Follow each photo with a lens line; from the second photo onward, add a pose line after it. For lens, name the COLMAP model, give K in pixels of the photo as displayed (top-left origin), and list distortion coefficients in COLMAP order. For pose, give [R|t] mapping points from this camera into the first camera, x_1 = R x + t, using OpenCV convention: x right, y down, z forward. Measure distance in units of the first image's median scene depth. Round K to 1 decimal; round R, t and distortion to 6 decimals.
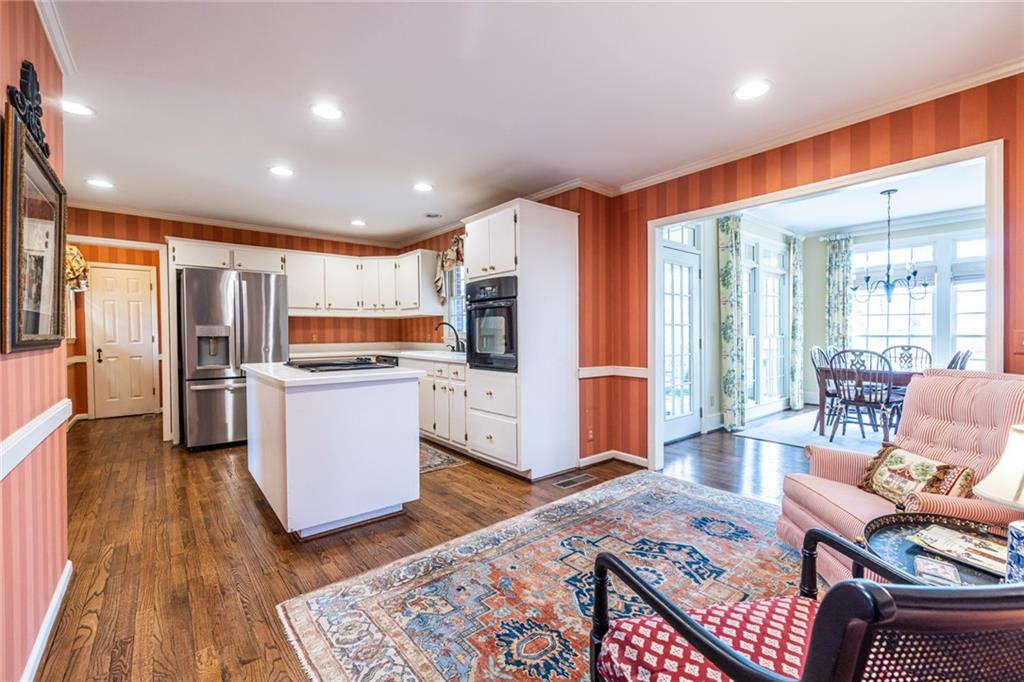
lens RADIAL K [[459.6, 0, 512.0], [0, 459.6, 341.0], [0, 0, 1]] dist [0.000524, 0.000048]
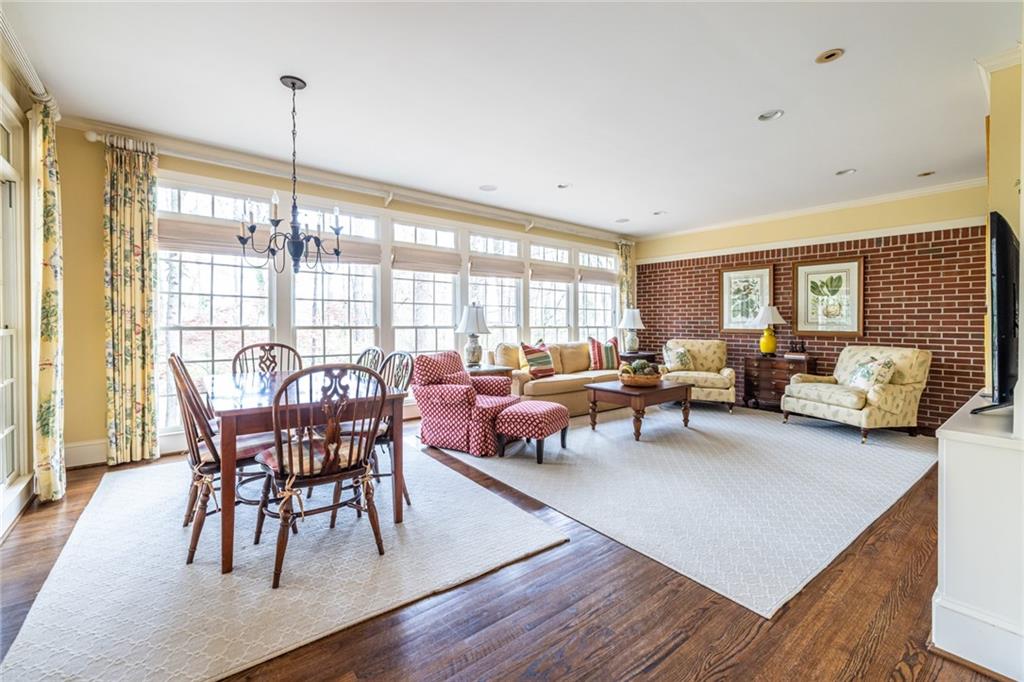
lens RADIAL K [[429.5, 0, 508.8], [0, 429.5, 323.2], [0, 0, 1]] dist [0.000130, 0.000132]
pose [[0.010575, -0.004545, 0.999934, 0.215459], [0.007391, 0.999963, 0.004467, -0.016750], [-0.999917, 0.007343, 0.010608, 0.563151]]
